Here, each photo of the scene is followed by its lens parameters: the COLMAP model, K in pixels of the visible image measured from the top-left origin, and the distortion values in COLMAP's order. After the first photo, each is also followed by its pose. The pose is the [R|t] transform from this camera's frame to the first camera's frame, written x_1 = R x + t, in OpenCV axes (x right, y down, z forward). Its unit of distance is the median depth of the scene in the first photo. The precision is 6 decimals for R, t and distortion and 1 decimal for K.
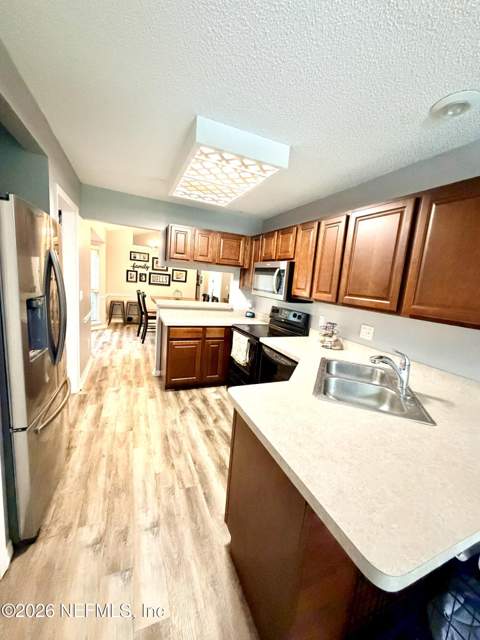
lens RADIAL K [[255.0, 0, 240.0], [0, 255.0, 320.0], [0, 0, 1]] dist [-0.000206, 0.000211]
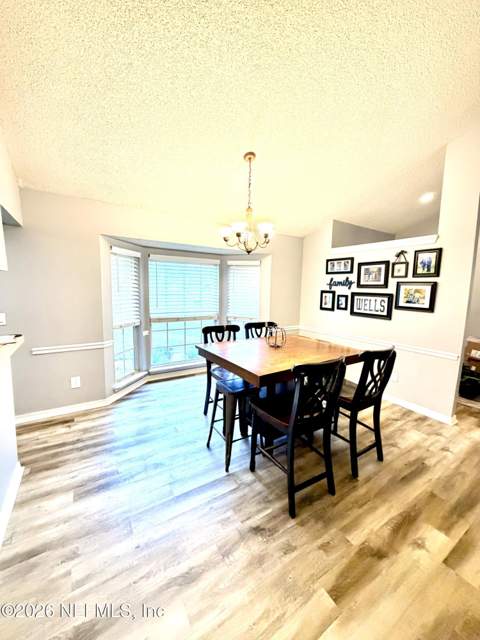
lens RADIAL K [[255.0, 0, 240.0], [0, 255.0, 320.0], [0, 0, 1]] dist [-0.000206, 0.000211]
pose [[0.160710, 0.045745, -0.985941, 0.137376], [-0.161430, 0.986692, 0.019467, -0.104444], [0.973711, 0.156032, 0.165955, 0.706876]]
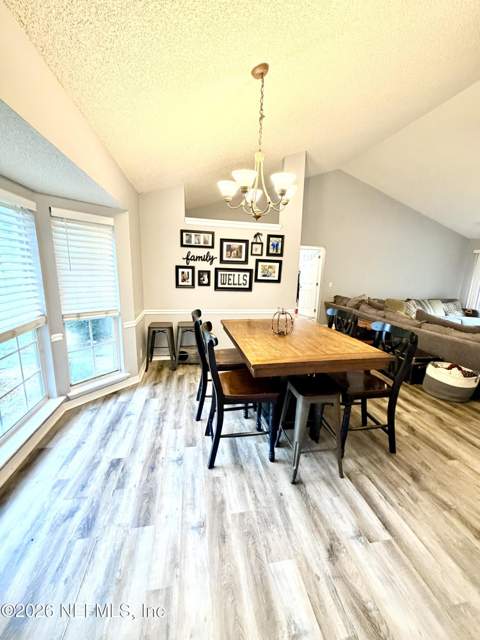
lens RADIAL K [[255.0, 0, 240.0], [0, 255.0, 320.0], [0, 0, 1]] dist [-0.000206, 0.000211]
pose [[0.976781, -0.008262, -0.214080, -0.194868], [0.016260, 0.999233, 0.035623, -0.097355], [0.213622, -0.038277, 0.976166, 0.493301]]
